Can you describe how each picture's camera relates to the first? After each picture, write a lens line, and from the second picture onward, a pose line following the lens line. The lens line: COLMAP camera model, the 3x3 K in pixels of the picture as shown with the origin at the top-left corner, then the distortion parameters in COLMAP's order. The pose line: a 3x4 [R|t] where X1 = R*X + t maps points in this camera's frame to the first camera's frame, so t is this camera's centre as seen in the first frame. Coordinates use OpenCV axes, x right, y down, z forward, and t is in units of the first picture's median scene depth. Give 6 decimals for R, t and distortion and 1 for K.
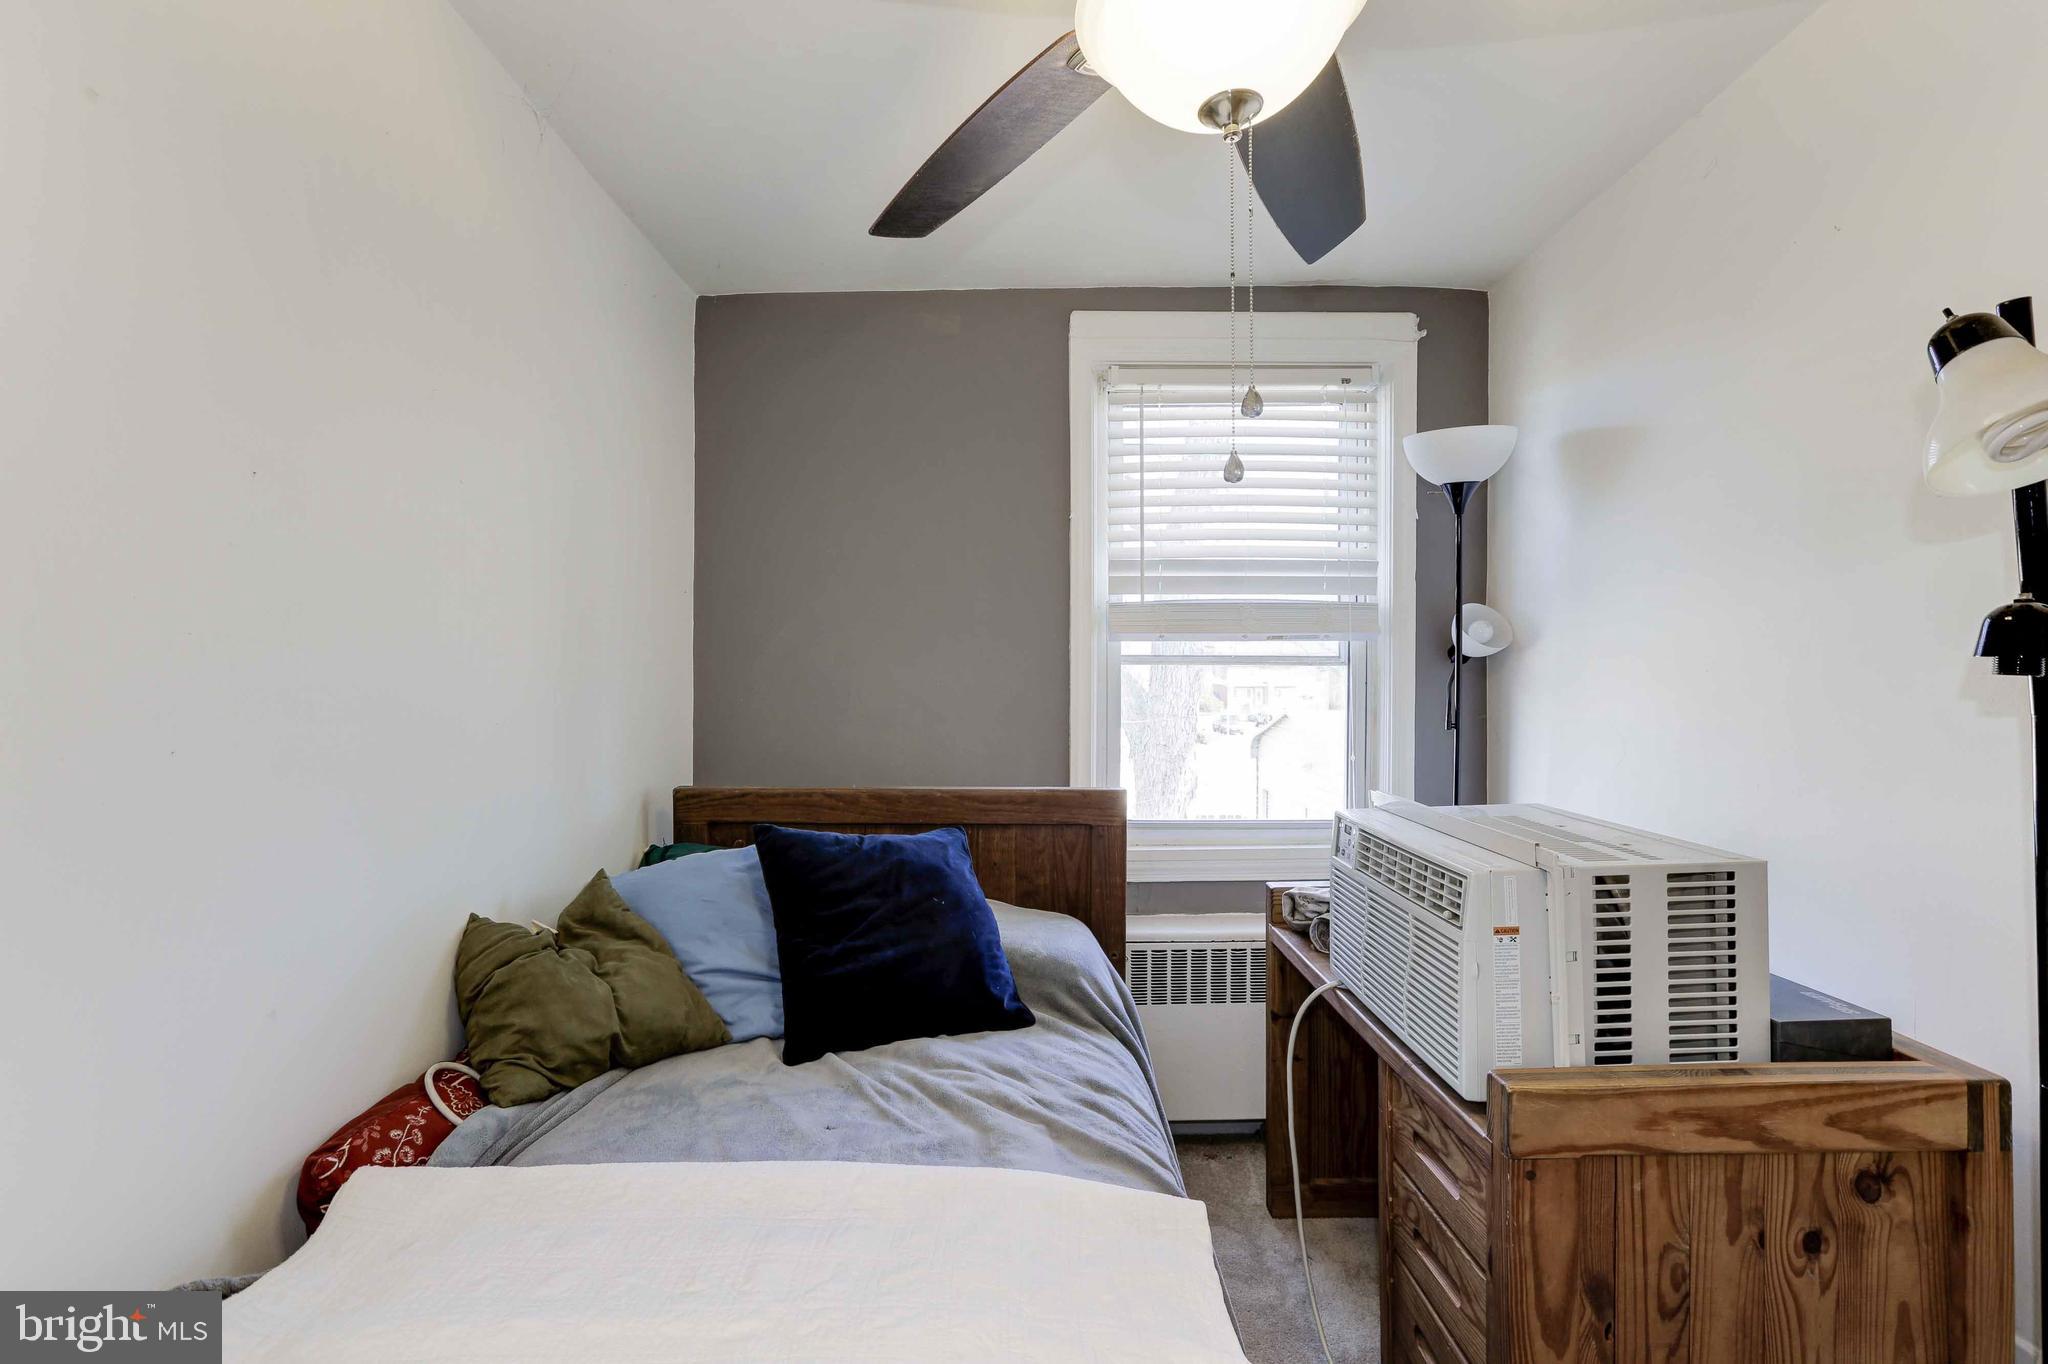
lens RADIAL K [[949.1, 0, 1036.7], [0, 949.1, 678.8], [0, 0, 1]] dist [-0.030785, 0.016631]
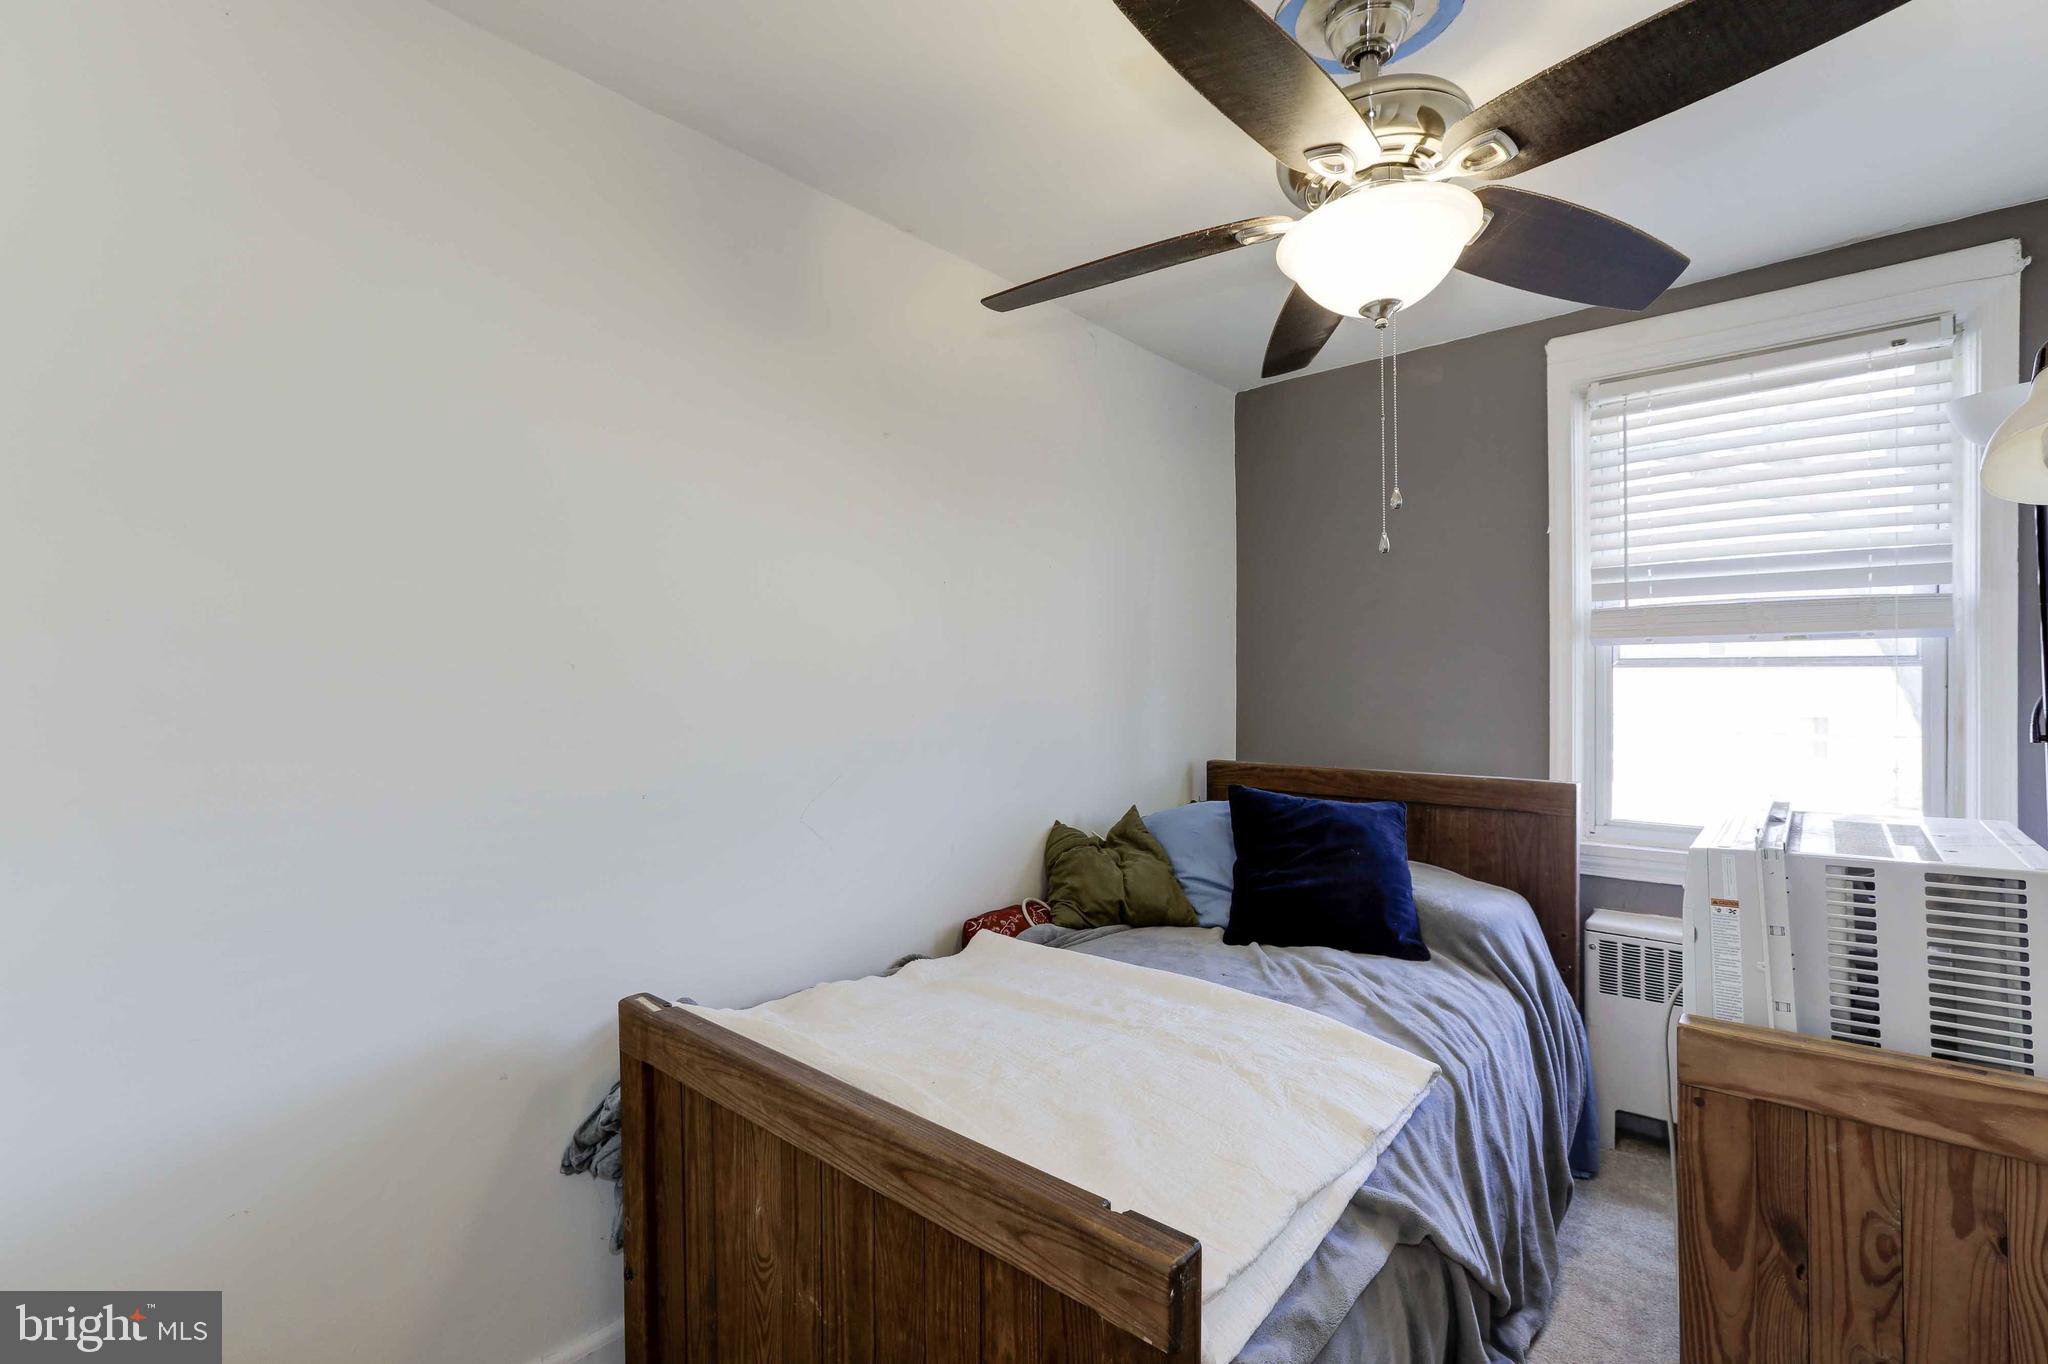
lens RADIAL K [[949.1, 0, 1020.2], [0, 949.1, 687.0], [0, 0, 1]] dist [-0.030785, 0.016631]
pose [[0.746134, 0.001939, -0.665792, 0.479831], [0.000697, 0.999993, 0.003693, 0.002271], [0.665795, -0.003219, 0.746128, -0.316689]]
